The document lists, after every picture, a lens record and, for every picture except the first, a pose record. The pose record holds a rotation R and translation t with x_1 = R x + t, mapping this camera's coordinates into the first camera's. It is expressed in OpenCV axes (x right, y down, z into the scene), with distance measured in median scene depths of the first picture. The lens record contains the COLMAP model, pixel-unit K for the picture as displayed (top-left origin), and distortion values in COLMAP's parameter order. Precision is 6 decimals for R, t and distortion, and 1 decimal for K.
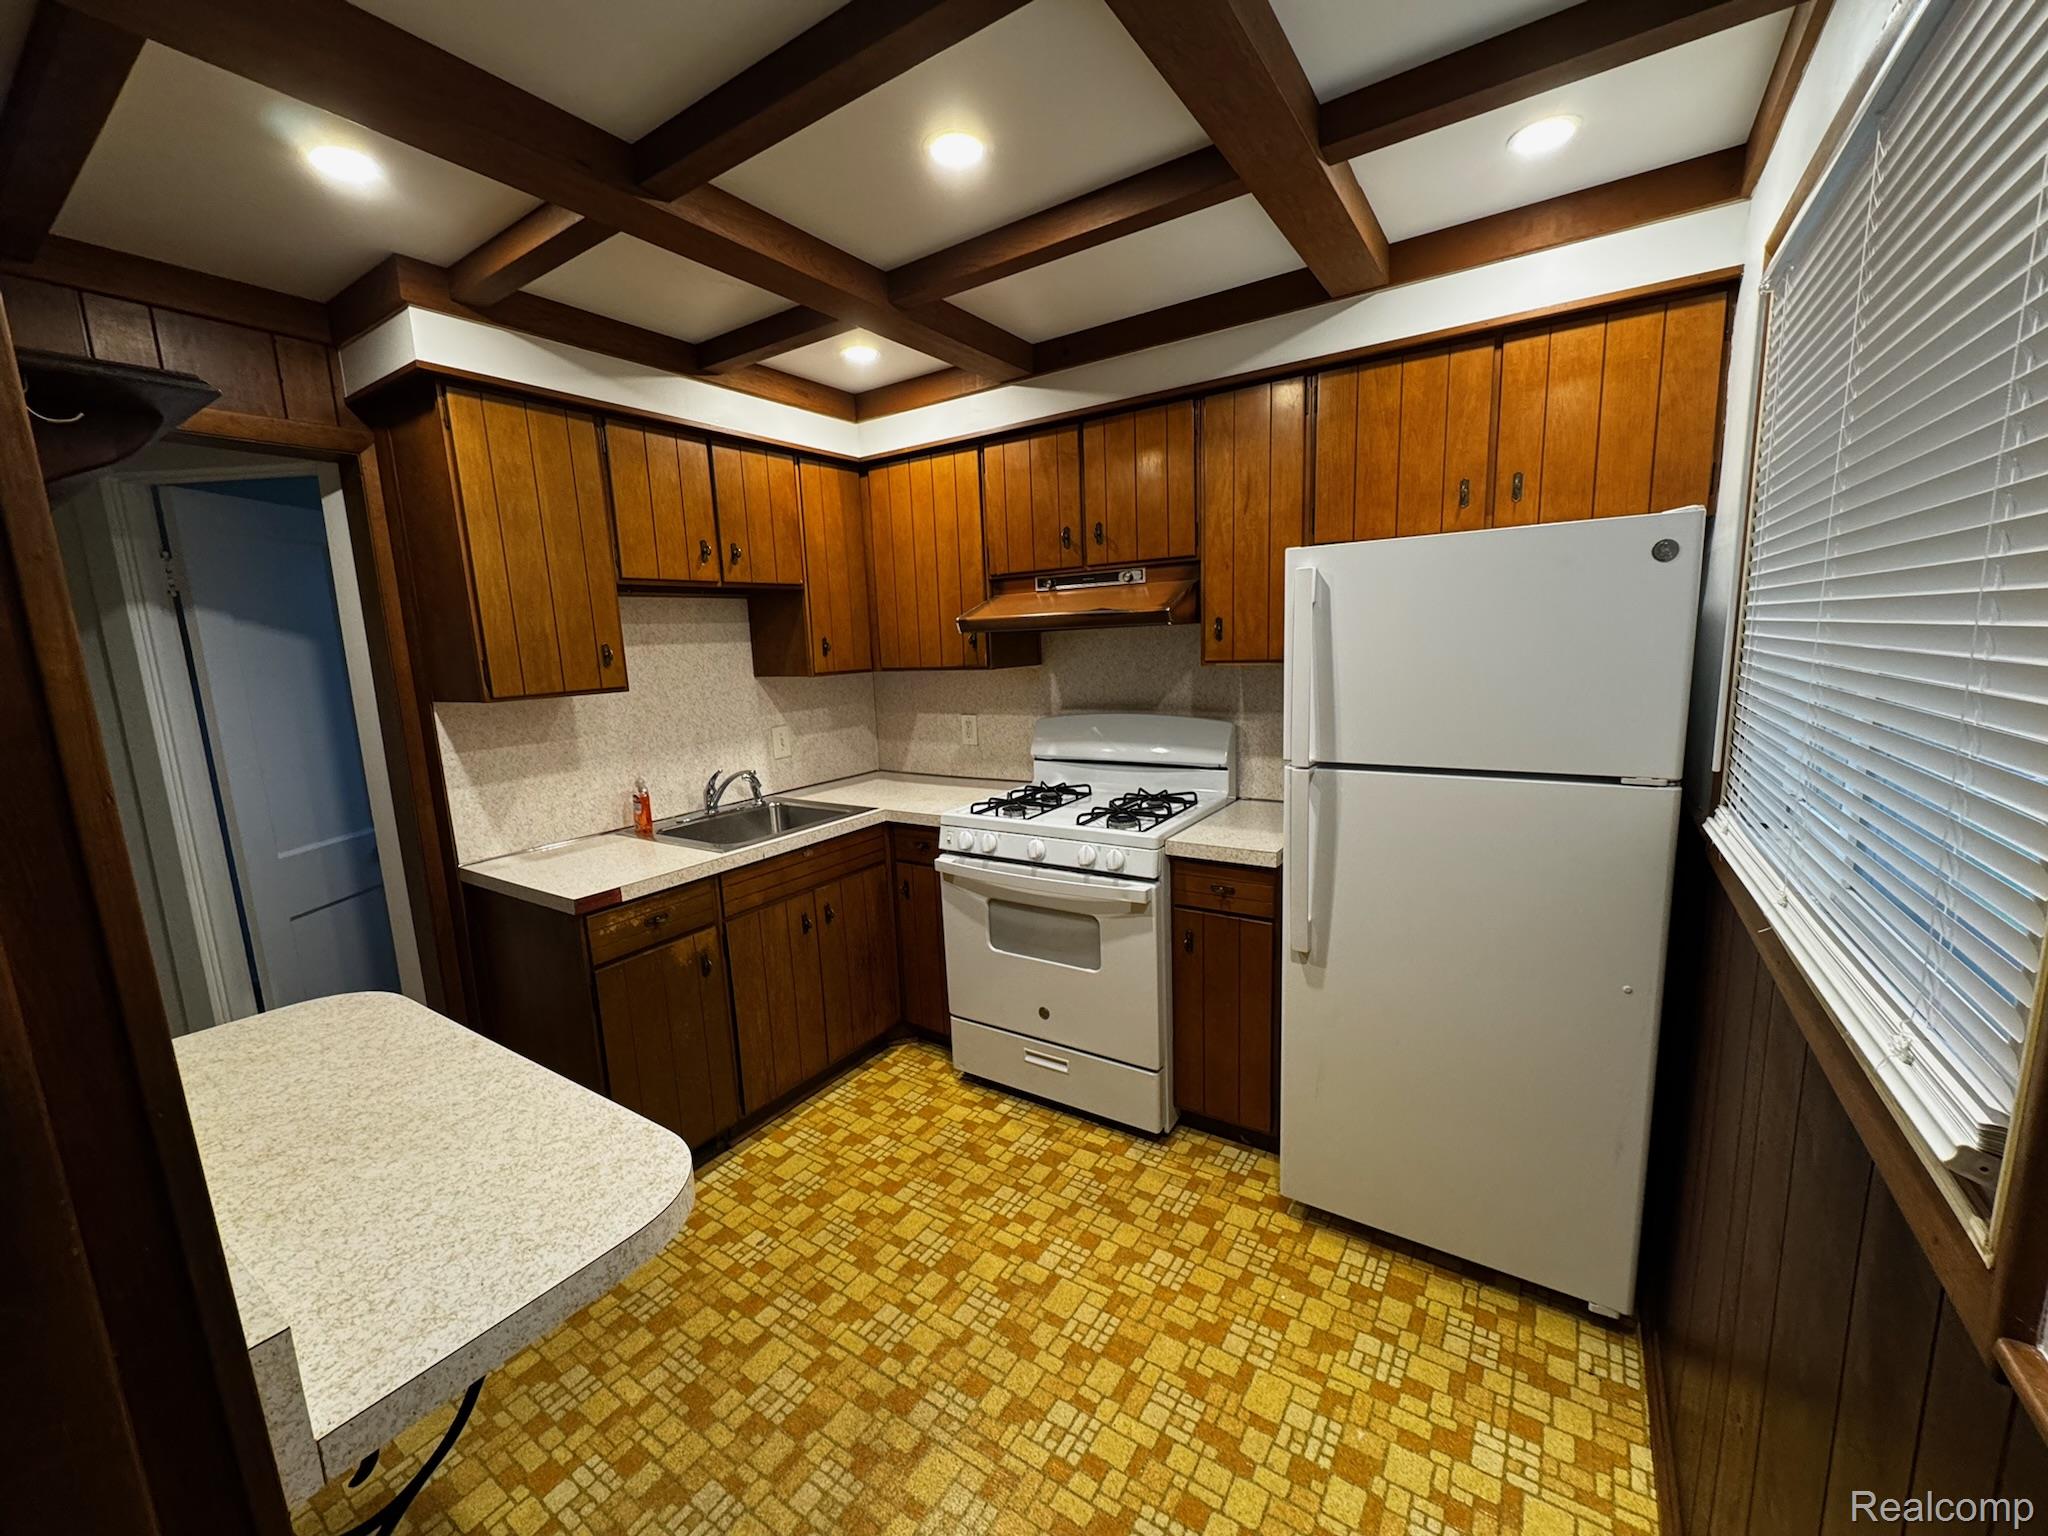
lens RADIAL K [[812.5, 0, 1024.5], [0, 812.5, 770.0], [0, 0, 1]] dist [-0.002313, -0.000688]
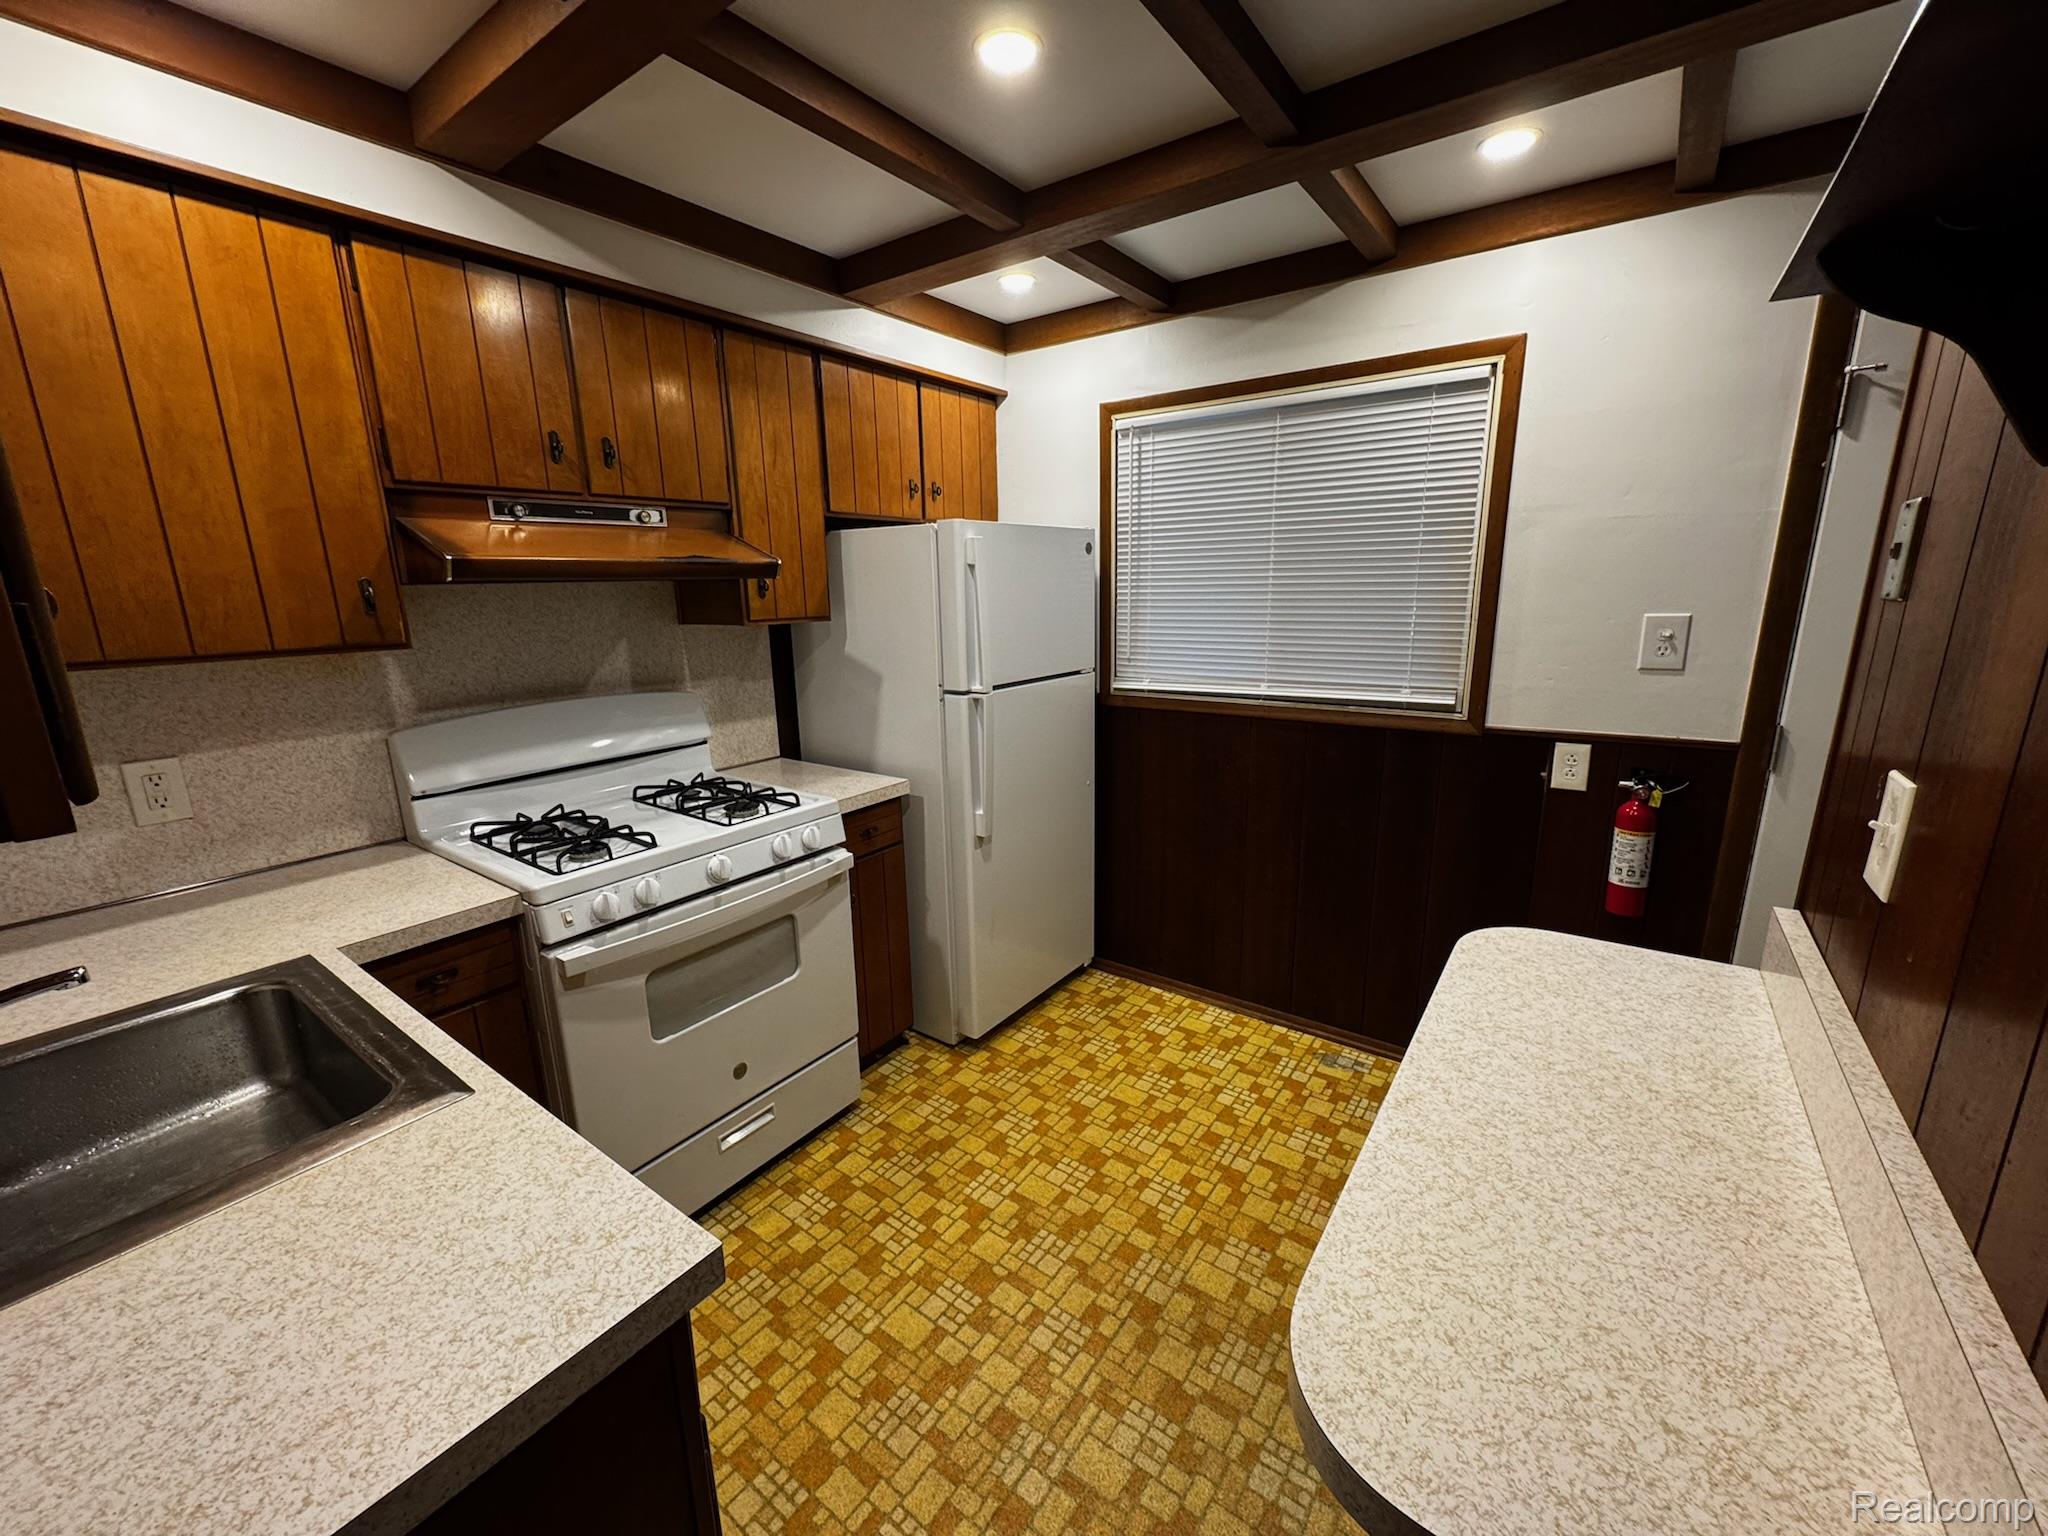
lens RADIAL K [[812.5, 0, 1026.7], [0, 812.5, 771.0], [0, 0, 1]] dist [-0.002313, -0.000688]
pose [[0.038003, -0.187930, 0.981447, -0.842729], [0.178946, 0.967560, 0.178341, -0.089855], [-0.983125, 0.168848, 0.070400, 0.766424]]
